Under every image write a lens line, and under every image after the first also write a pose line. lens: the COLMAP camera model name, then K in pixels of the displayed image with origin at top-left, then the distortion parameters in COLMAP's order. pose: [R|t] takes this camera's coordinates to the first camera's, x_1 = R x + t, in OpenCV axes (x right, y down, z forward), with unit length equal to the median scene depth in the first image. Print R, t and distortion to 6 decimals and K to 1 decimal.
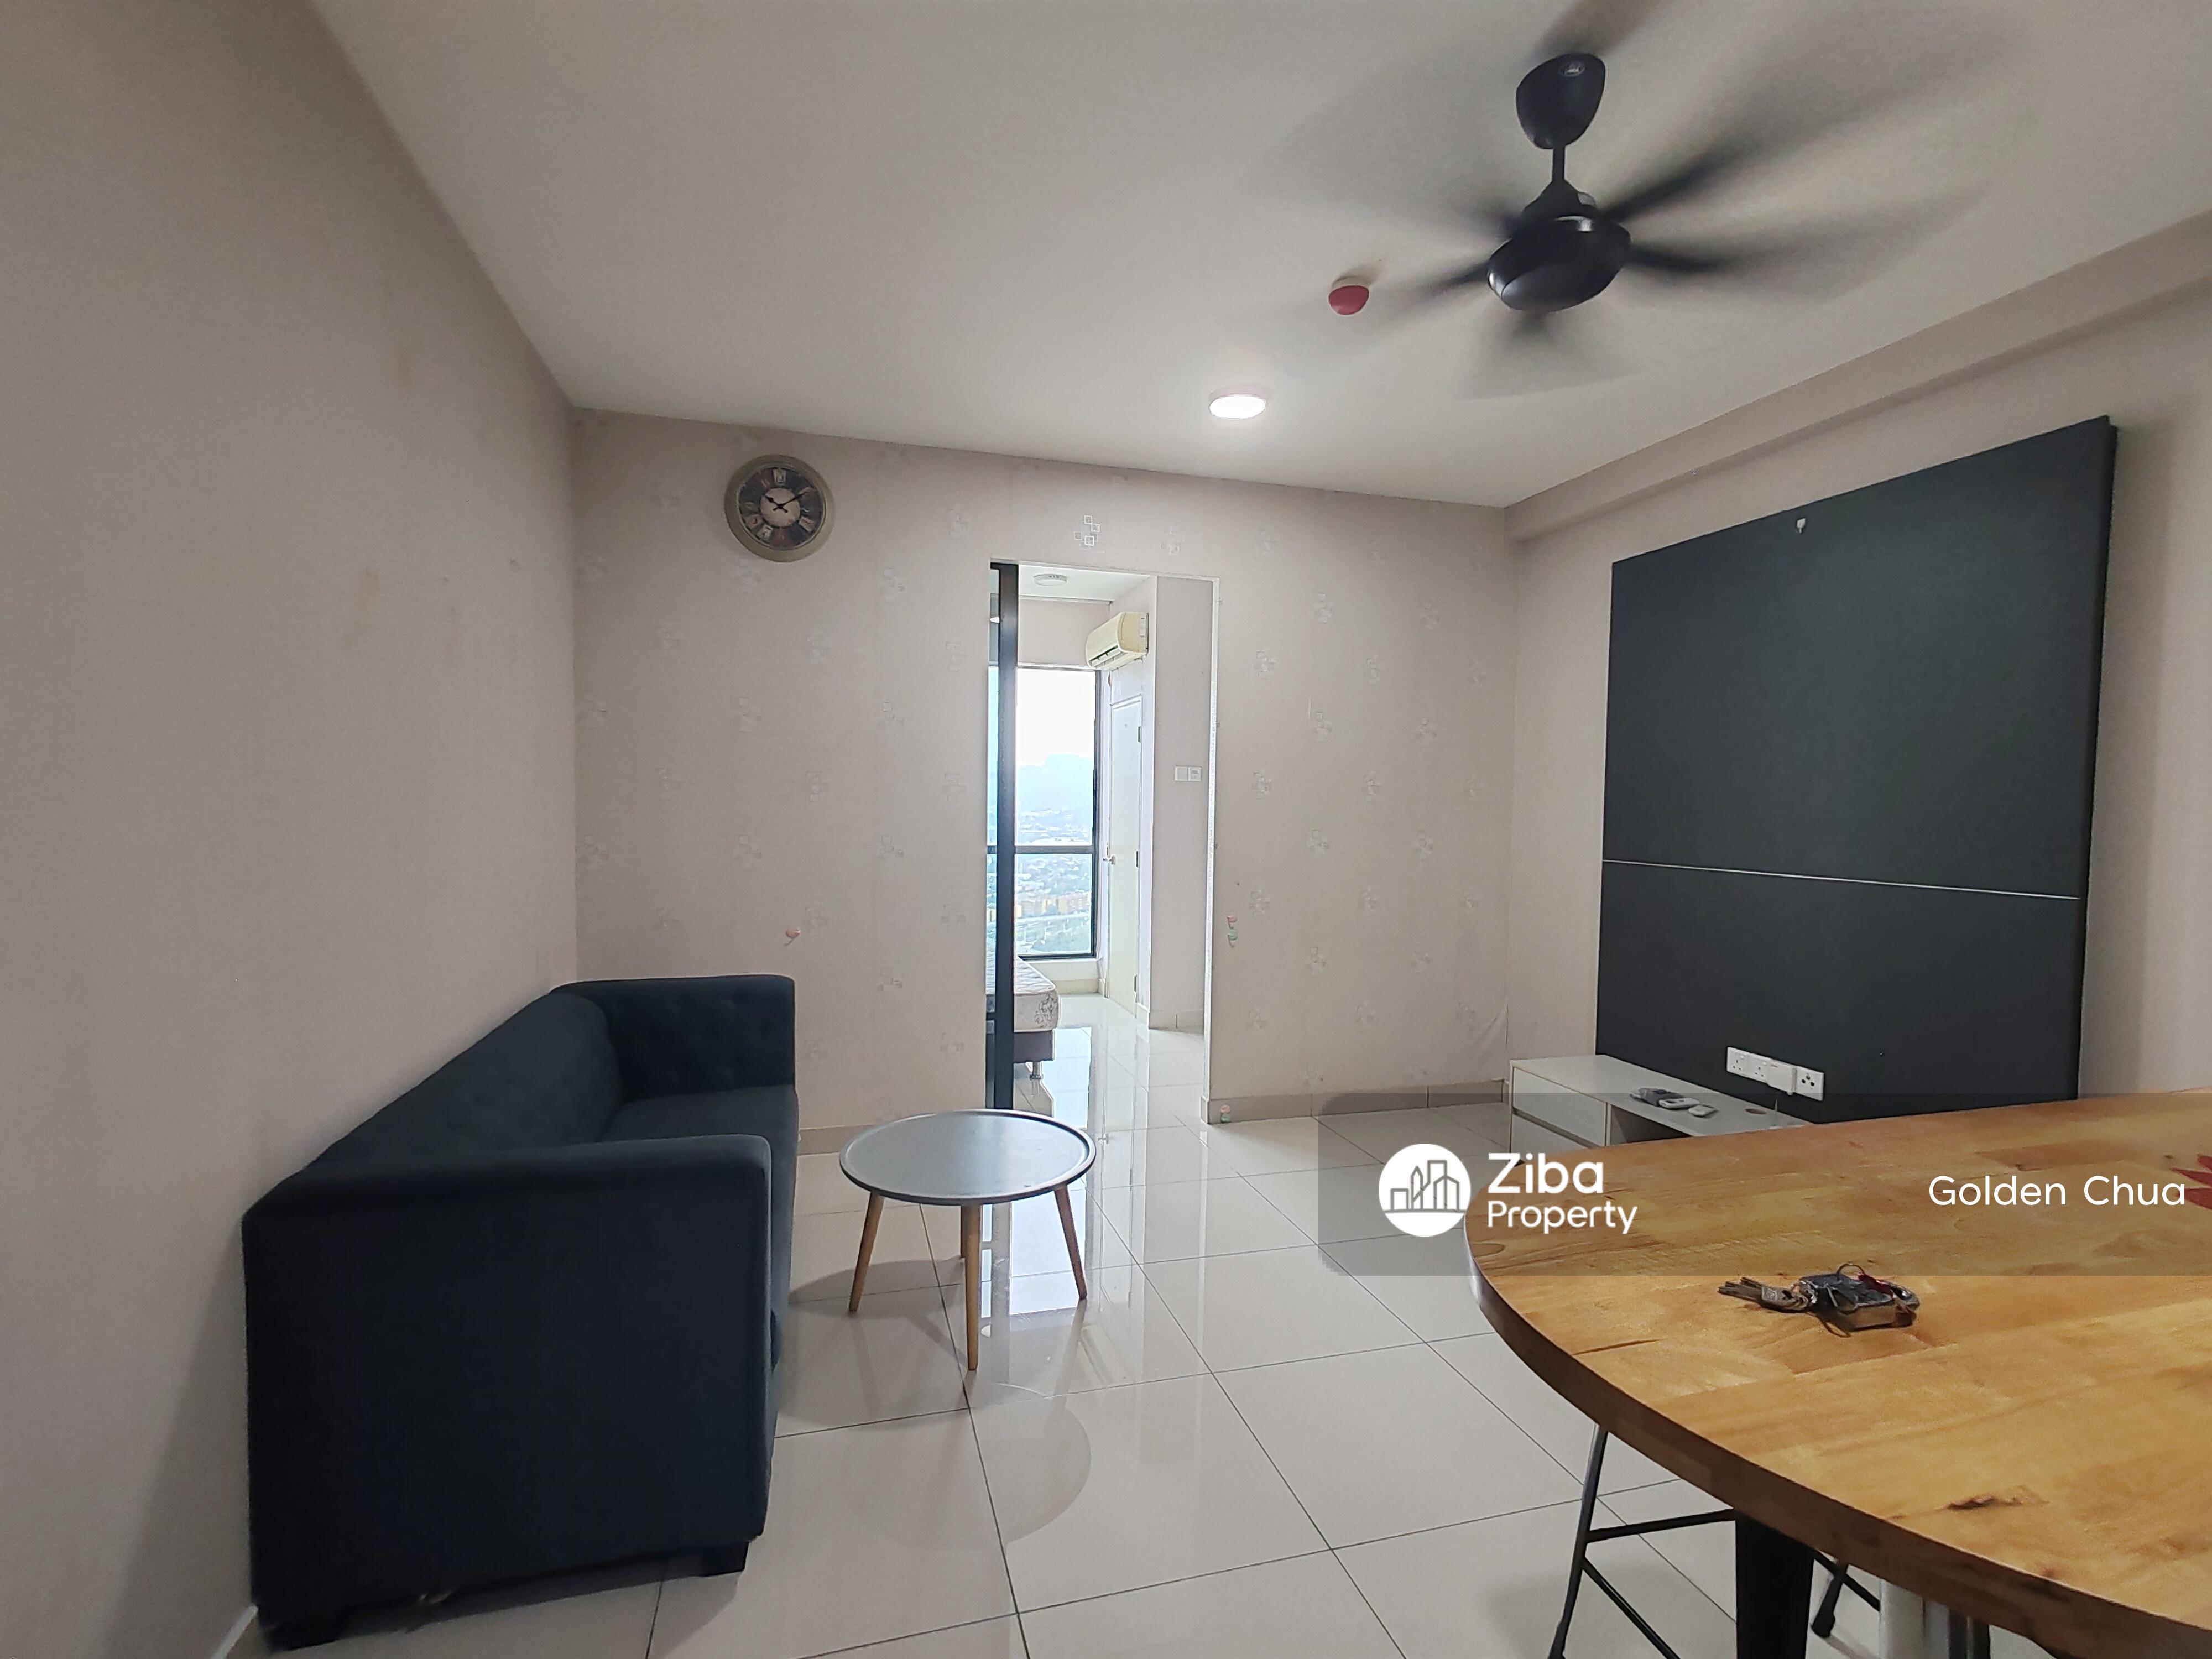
lens RADIAL K [[1004.5, 0, 1100.1], [0, 1004.5, 838.9], [0, 0, 1]] dist [-0.000890, 0.003233]
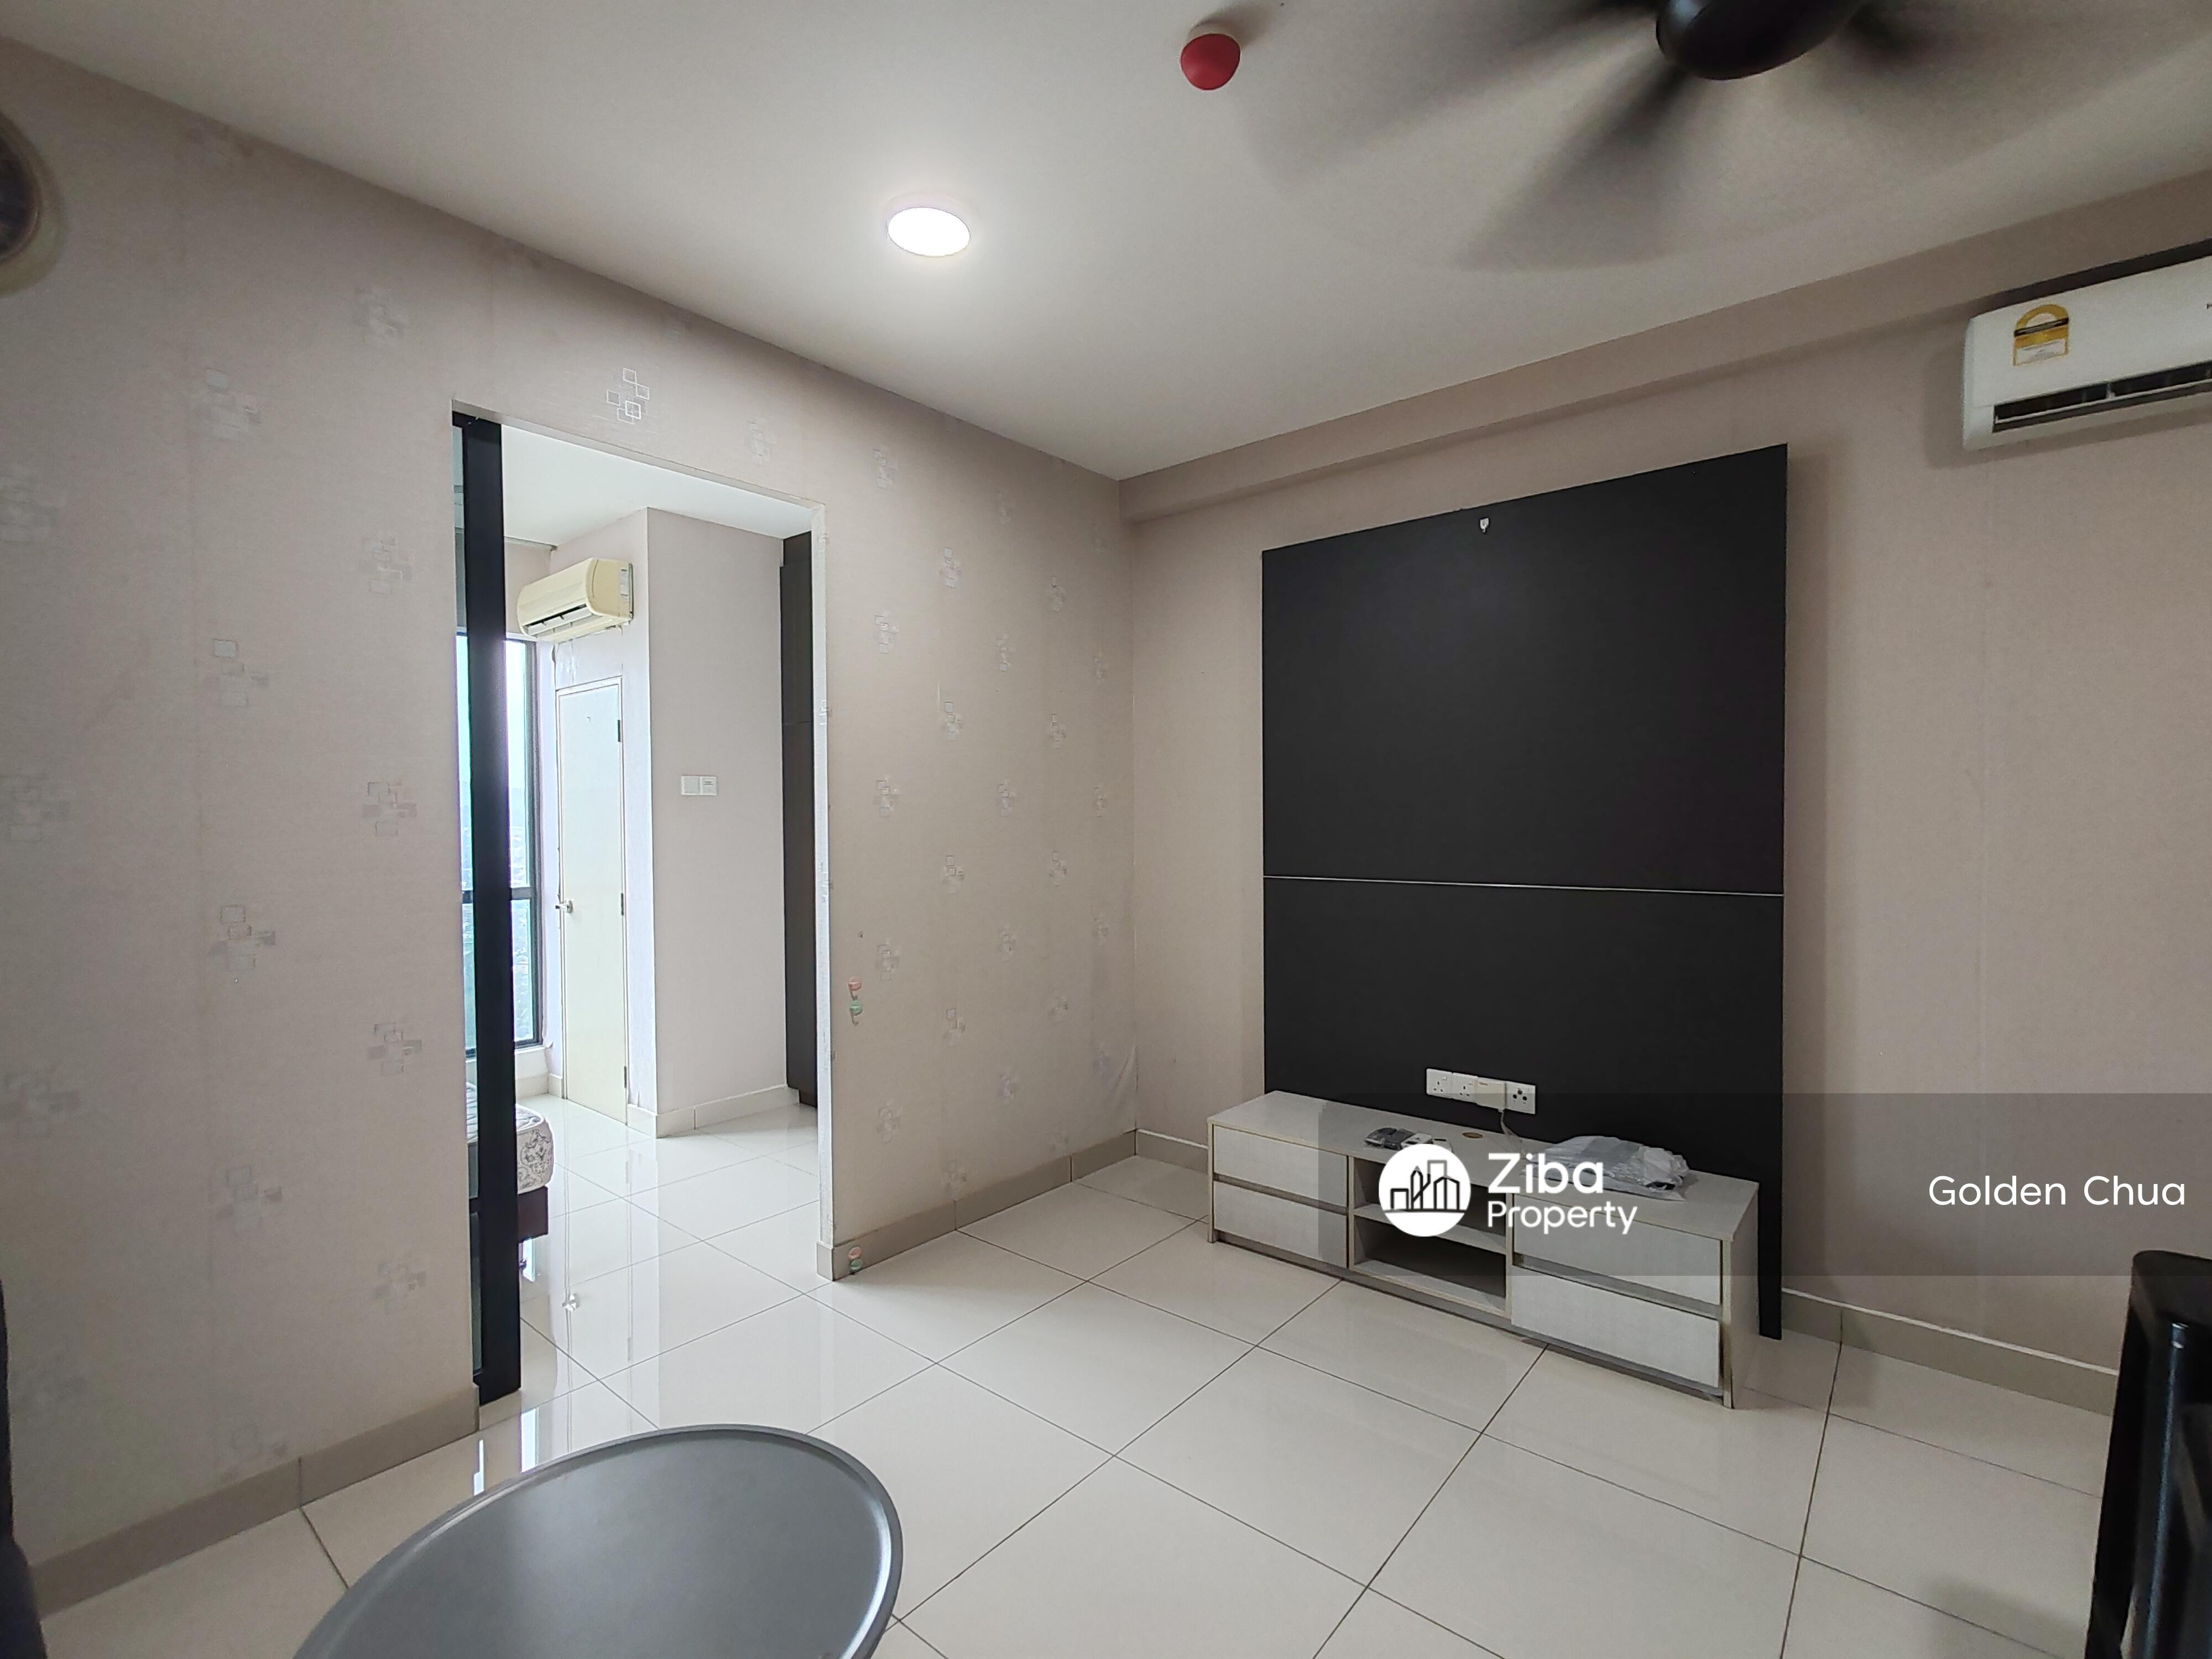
lens RADIAL K [[1000.7, 0, 1099.5], [0, 1000.7, 839.3], [0, 0, 1]] dist [0.000966, 0.001467]
pose [[0.824100, -0.032419, 0.565516, -0.137652], [0.040900, 0.999161, -0.002324, -0.017095], [-0.564966, 0.025045, 0.824734, 0.341911]]
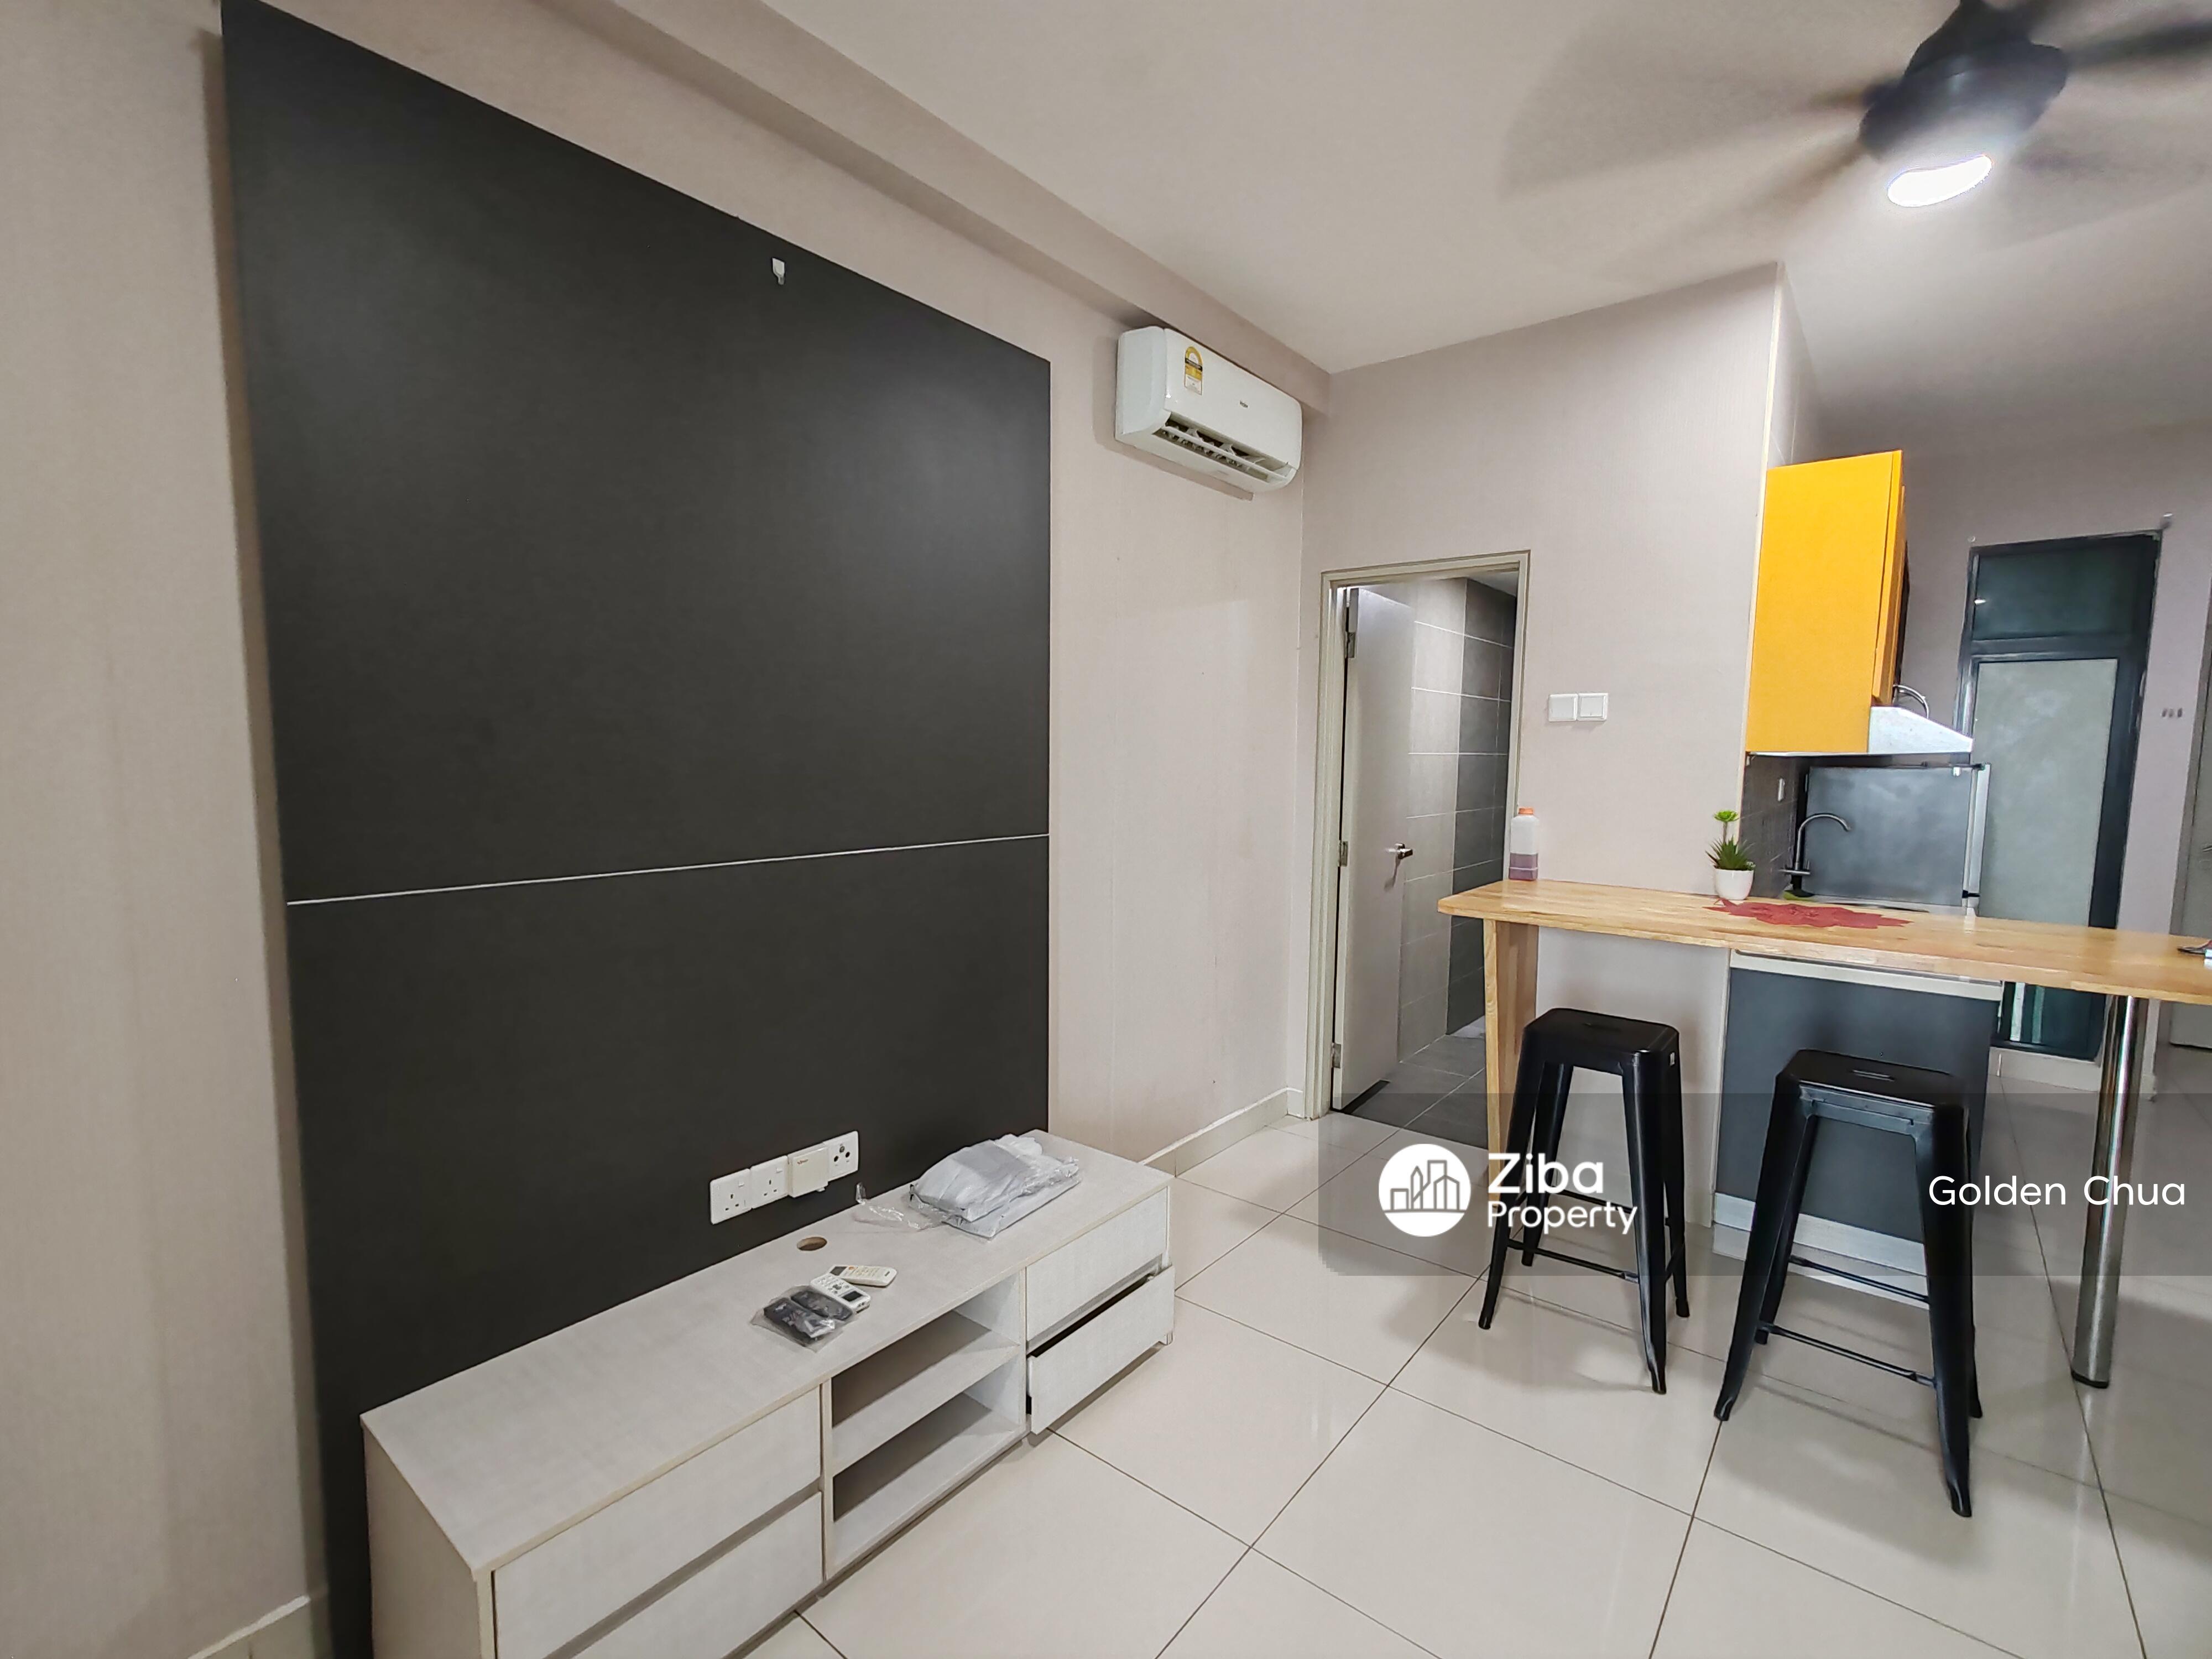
lens RADIAL K [[1004.5, 0, 1100.1], [0, 1004.5, 838.9], [0, 0, 1]] dist [-0.000890, 0.003233]
pose [[-0.576680, -0.093479, 0.811605, 0.059853], [0.012139, 0.992342, 0.122921, -0.040833], [-0.816880, 0.080738, -0.571129, 0.988008]]
